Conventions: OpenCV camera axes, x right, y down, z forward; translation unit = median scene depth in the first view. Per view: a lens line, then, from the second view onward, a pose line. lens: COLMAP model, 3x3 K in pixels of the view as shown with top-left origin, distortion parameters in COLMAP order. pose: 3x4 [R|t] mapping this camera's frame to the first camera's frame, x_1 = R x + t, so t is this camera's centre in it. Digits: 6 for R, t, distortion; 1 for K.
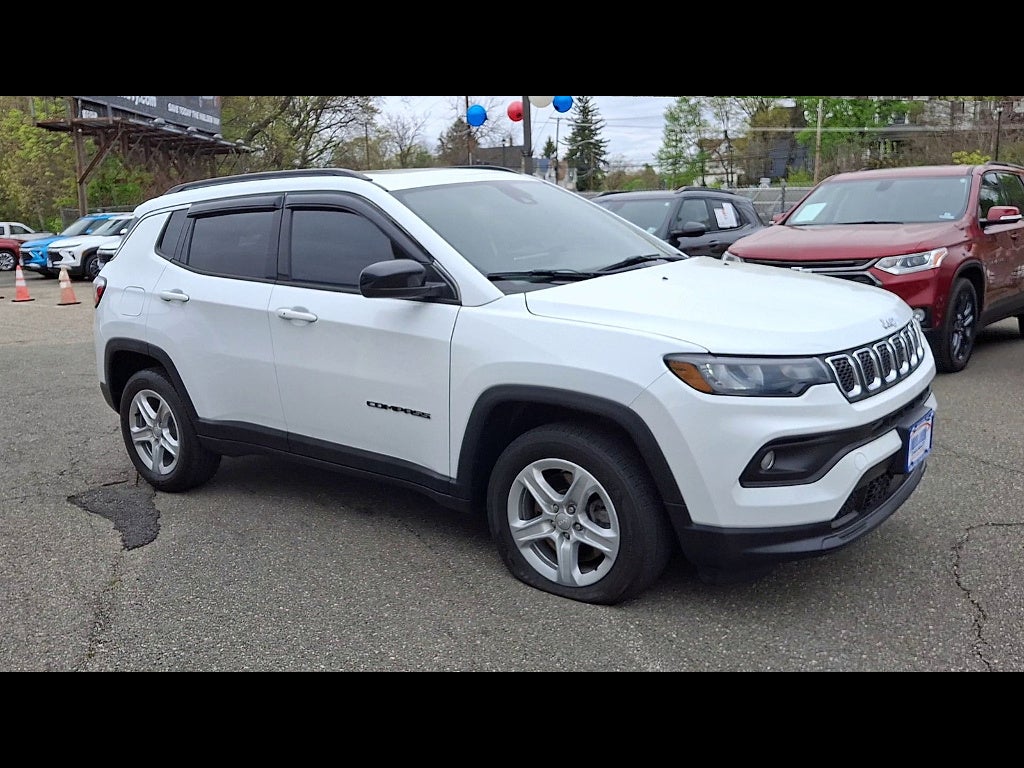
lens RADIAL K [[1028.5, 0, 512.0], [0, 1028.5, 384.0], [0, 0, 1]] dist [0.054617, -0.002906]
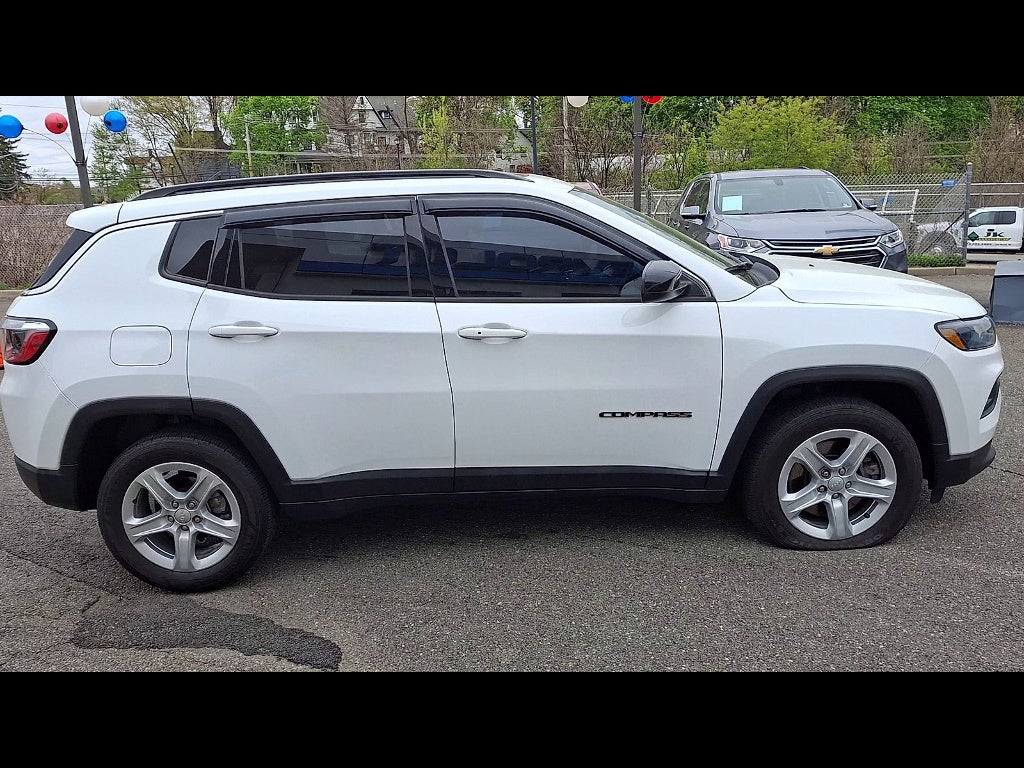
lens RADIAL K [[801.6, 0, 491.0], [0, 801.6, 368.1], [0, 0, 1]] dist [0.069113, -0.117228]
pose [[0.759506, -0.137187, 0.635870, -0.548765], [0.126762, 0.989983, 0.062177, -0.066536], [-0.638030, 0.033380, 0.769287, 0.395139]]
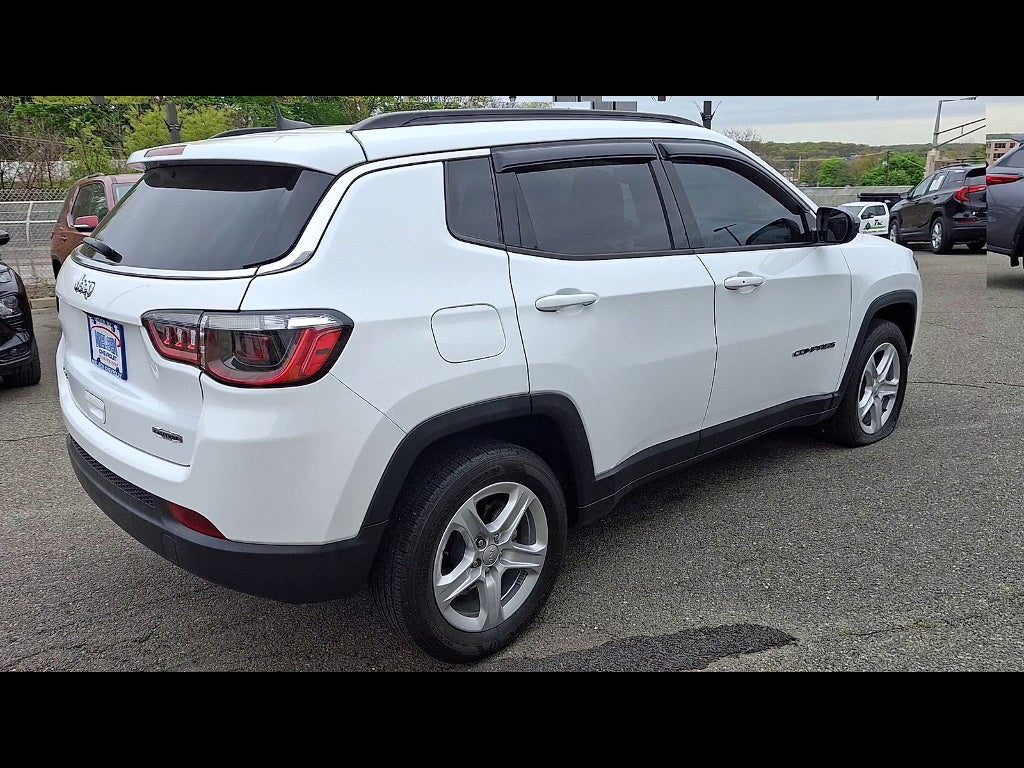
lens RADIAL K [[801.0, 0, 492.3], [0, 801.0, 412.1], [0, 0, 1]] dist [0.084788, -0.044114]
pose [[0.148507, -0.248649, 0.957141, -0.776017], [0.194732, 0.956276, 0.218211, -0.127283], [-0.969549, 0.153980, 0.190434, 0.914297]]
